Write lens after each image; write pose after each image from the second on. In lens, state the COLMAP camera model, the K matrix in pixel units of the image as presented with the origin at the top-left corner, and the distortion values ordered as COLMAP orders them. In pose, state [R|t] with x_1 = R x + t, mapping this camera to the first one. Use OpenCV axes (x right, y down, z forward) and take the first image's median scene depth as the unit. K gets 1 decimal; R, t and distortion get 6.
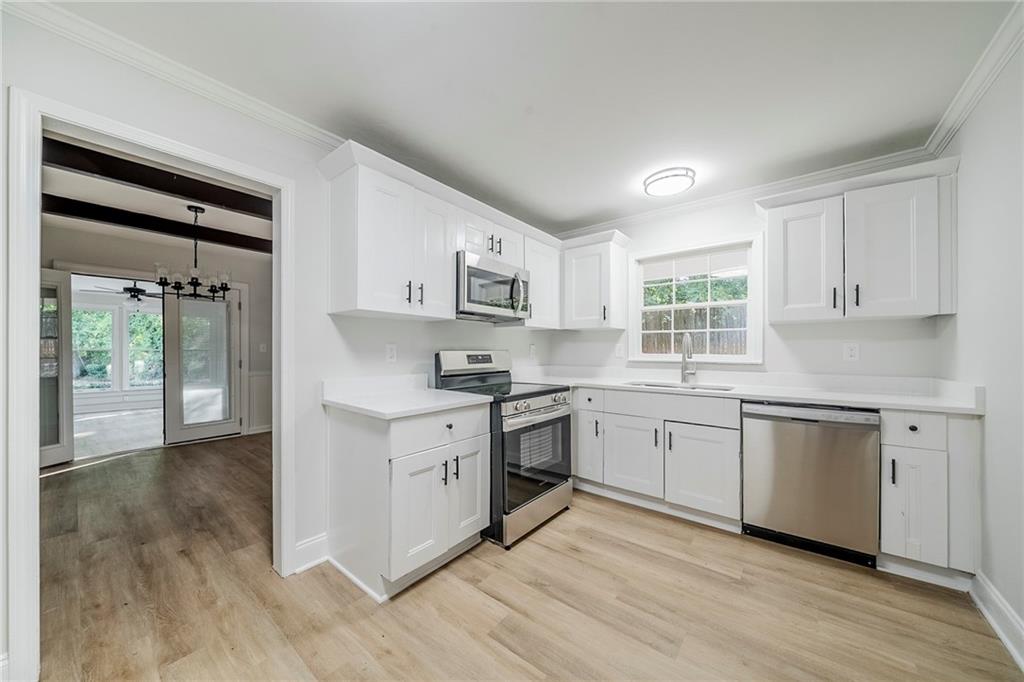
lens RADIAL K [[358.5, 0, 503.2], [0, 358.5, 348.9], [0, 0, 1]] dist [-0.007087, 0.000175]
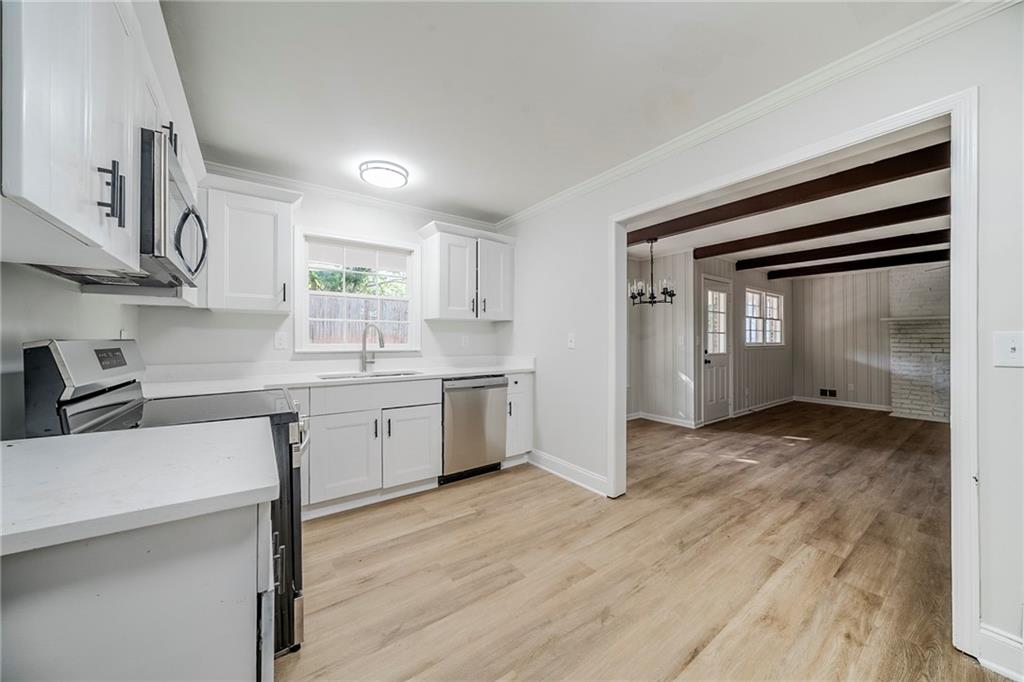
lens RADIAL K [[358.5, 0, 506.9], [0, 358.5, 341.2], [0, 0, 1]] dist [-0.007087, 0.000175]
pose [[0.251956, -0.000677, 0.967738, -0.502135], [0.000365, 1.000000, 0.000605, 0.009371], [-0.967739, 0.000201, 0.251956, 0.468844]]
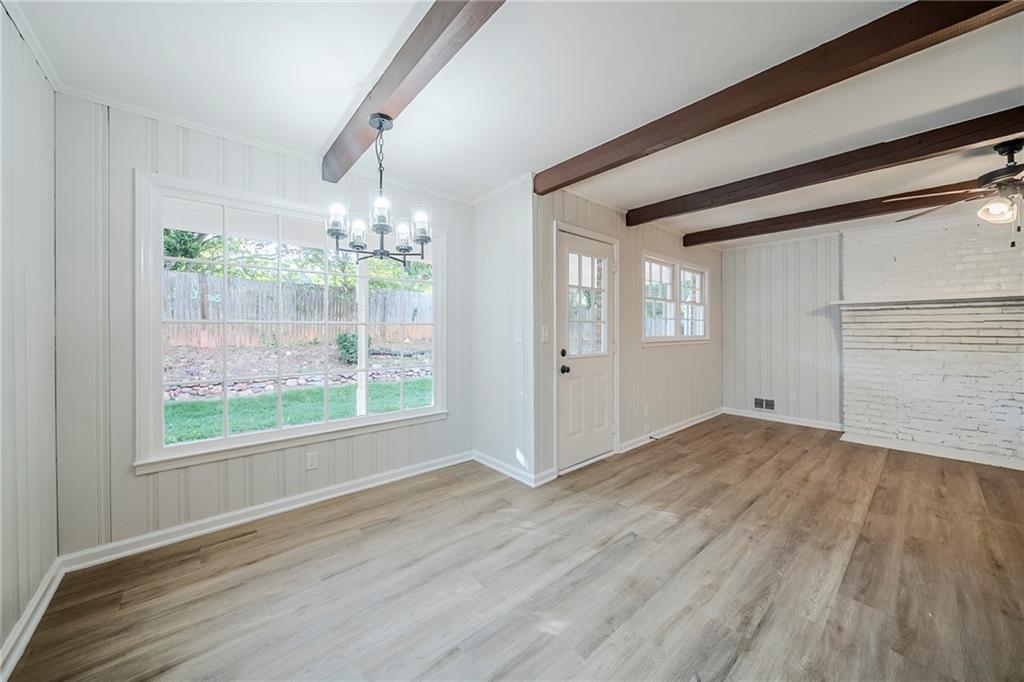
lens RADIAL K [[358.5, 0, 522.6], [0, 358.5, 335.3], [0, 0, 1]] dist [-0.007087, 0.000175]
pose [[0.155326, -0.009937, 0.987813, 0.615954], [0.003080, 0.999949, 0.009575, -0.002896], [-0.987858, 0.001556, 0.155349, -0.224243]]
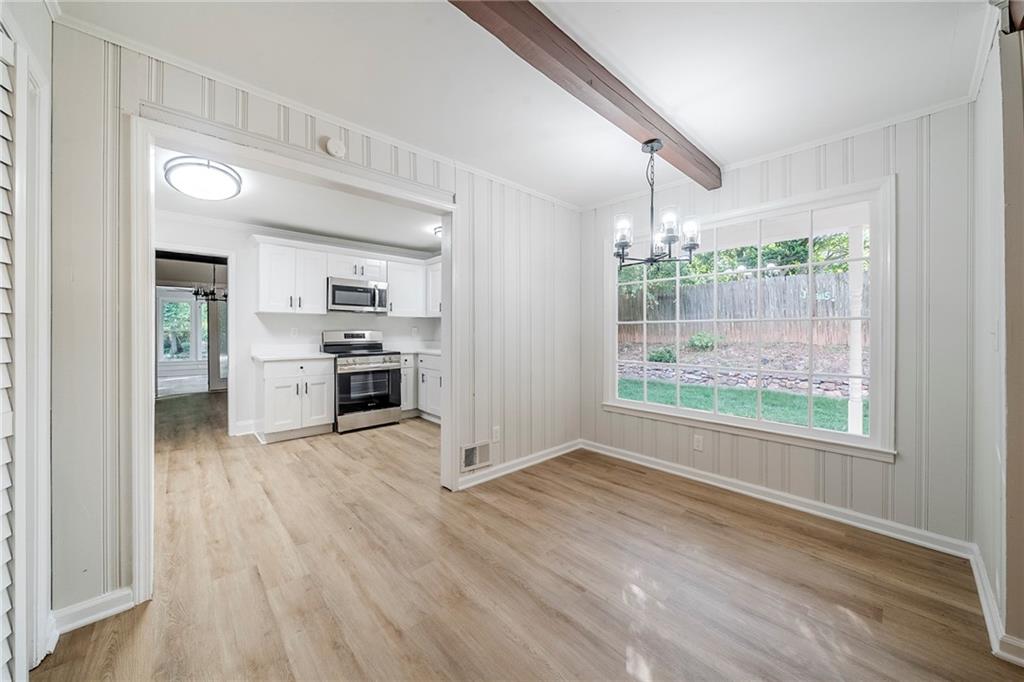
lens RADIAL K [[358.5, 0, 504.2], [0, 358.5, 331.0], [0, 0, 1]] dist [-0.007087, 0.000175]
pose [[0.990319, 0.000801, -0.138805, 1.131624], [-0.000580, 0.999999, 0.001628, 0.000964], [0.138806, -0.001532, 0.990318, -0.769959]]
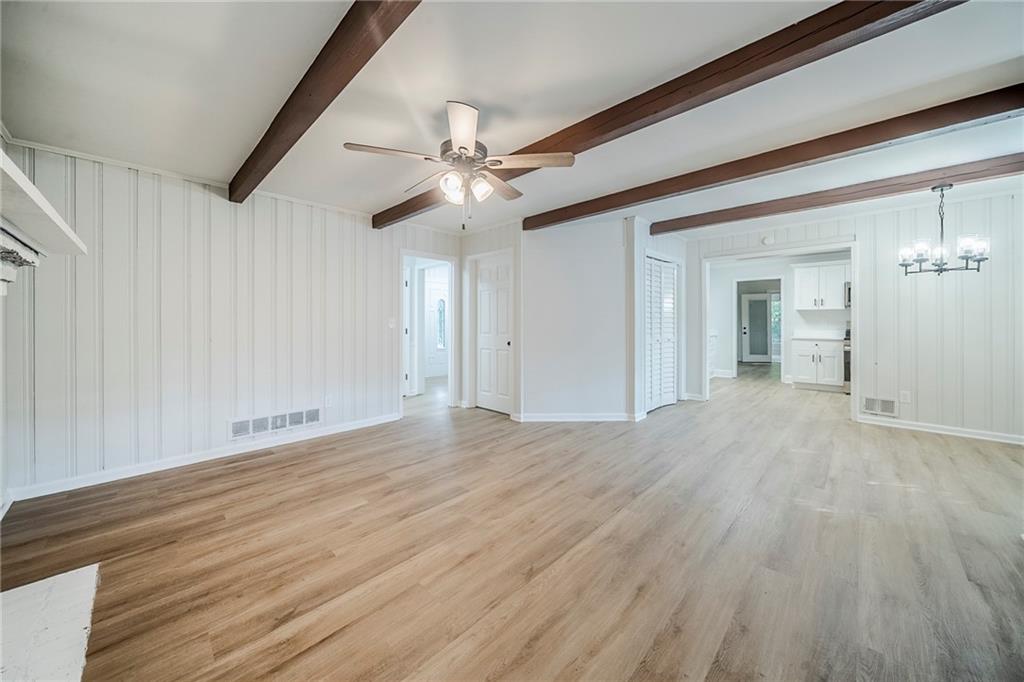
lens RADIAL K [[358.5, 0, 518.7], [0, 358.5, 322.9], [0, 0, 1]] dist [-0.007087, 0.000175]
pose [[-0.072057, 0.001921, -0.997399, 2.829802], [0.001864, 0.999997, 0.001791, 0.008328], [0.997399, -0.001730, -0.072060, -1.254789]]
